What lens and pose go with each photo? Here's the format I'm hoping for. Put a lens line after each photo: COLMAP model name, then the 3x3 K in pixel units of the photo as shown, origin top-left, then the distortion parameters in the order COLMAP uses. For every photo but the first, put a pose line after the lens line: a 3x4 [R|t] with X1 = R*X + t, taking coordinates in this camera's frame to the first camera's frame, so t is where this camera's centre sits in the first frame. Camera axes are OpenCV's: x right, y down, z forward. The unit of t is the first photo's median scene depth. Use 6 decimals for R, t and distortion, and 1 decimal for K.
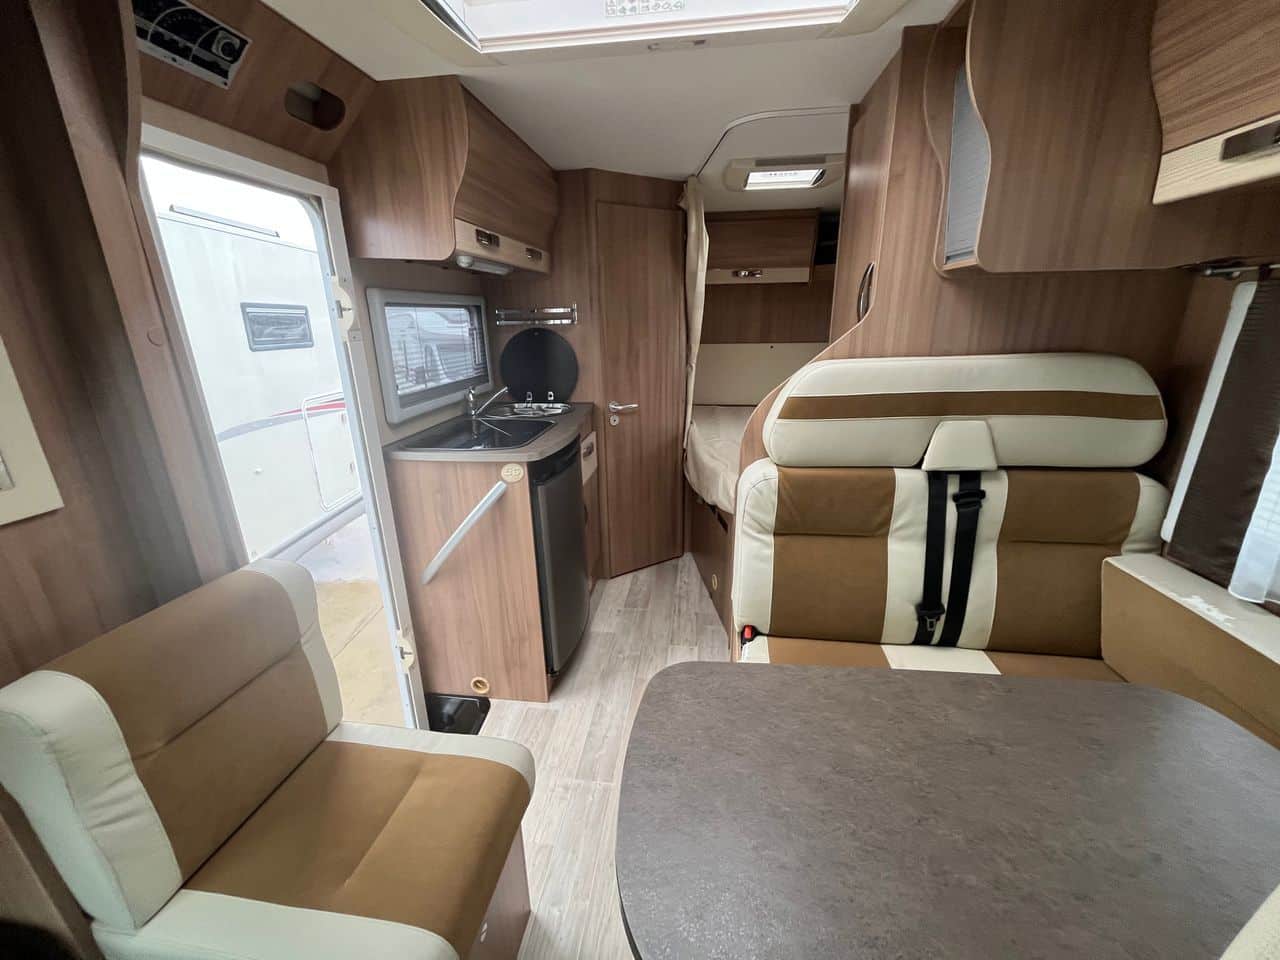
lens RADIAL K [[502.6, 0, 638.2], [0, 502.6, 477.8], [0, 0, 1]] dist [-0.010747, -0.000597]
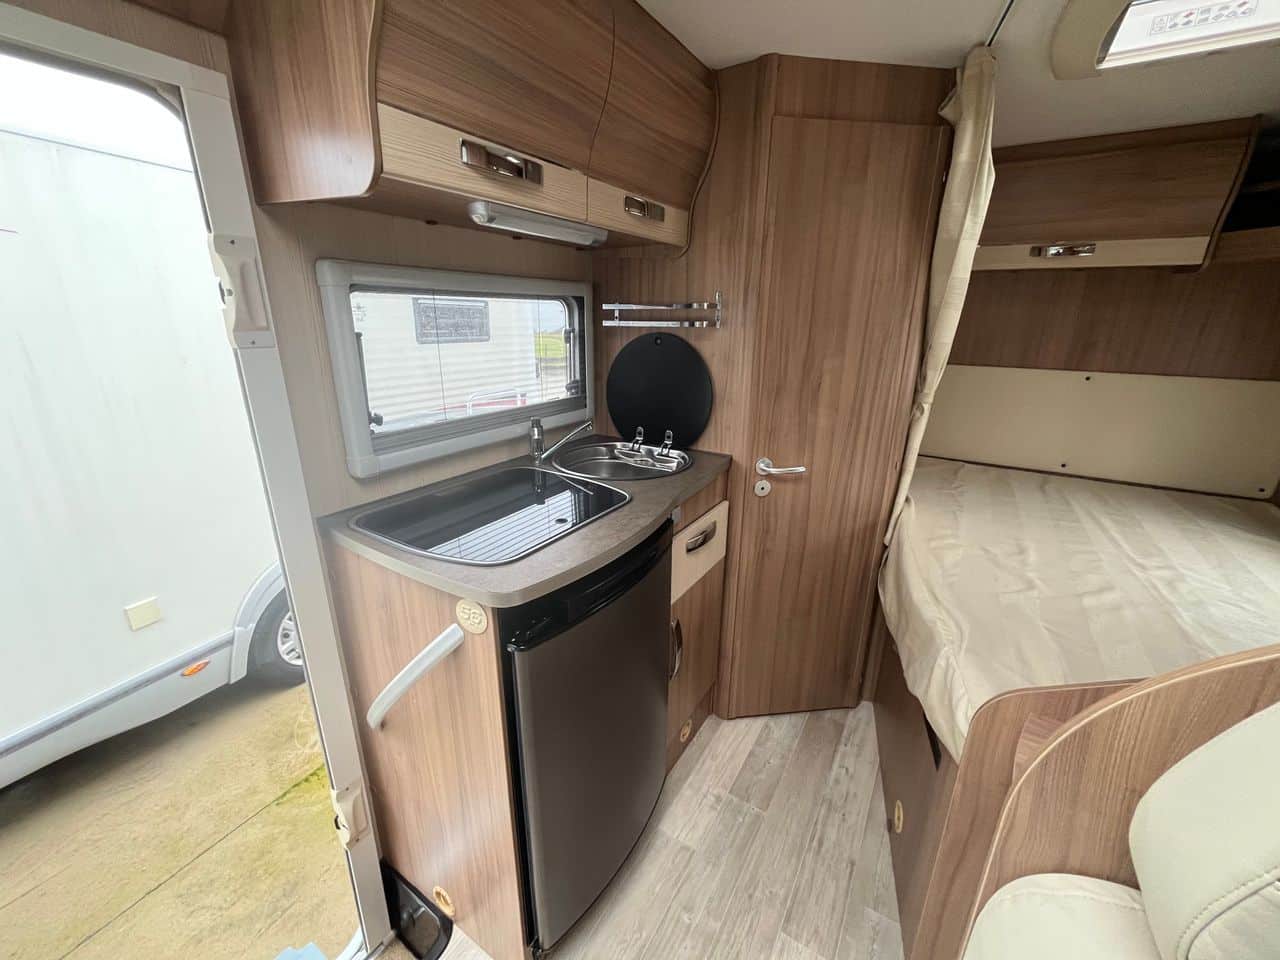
lens RADIAL K [[502.6, 0, 638.2], [0, 502.6, 477.8], [0, 0, 1]] dist [-0.010747, -0.000597]
pose [[0.907503, 0.150899, -0.392005, 0.053486], [-0.151073, 0.988049, 0.030602, -0.125382], [0.391938, 0.031450, 0.919454, 0.388265]]
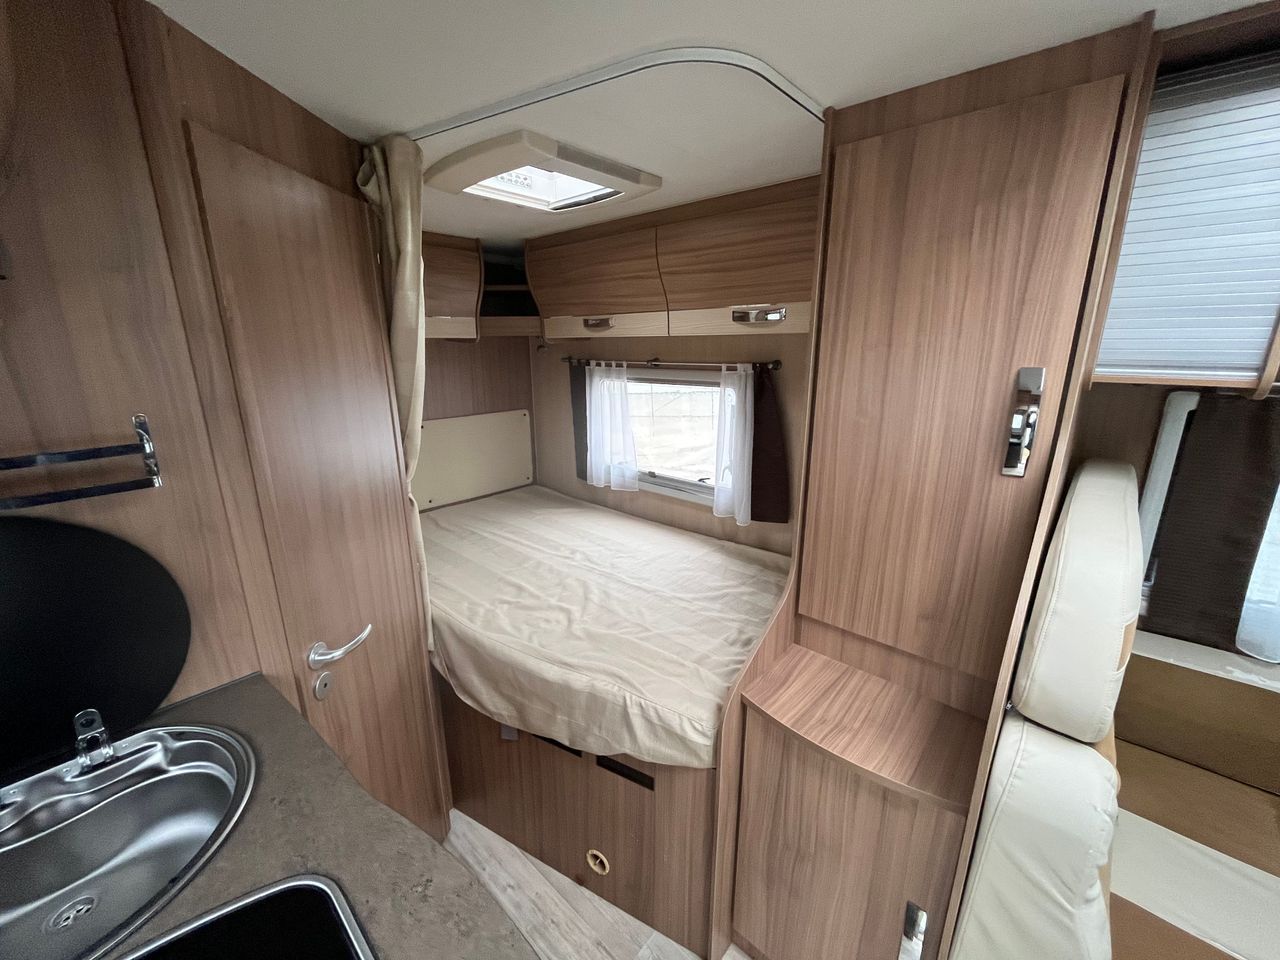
lens RADIAL K [[502.6, 0, 638.2], [0, 502.6, 477.8], [0, 0, 1]] dist [-0.010747, -0.000597]
pose [[0.565764, -0.189245, 0.802557, -0.197907], [0.242544, 0.968442, 0.057380, -0.241356], [-0.788089, 0.162192, 0.593810, 0.552459]]
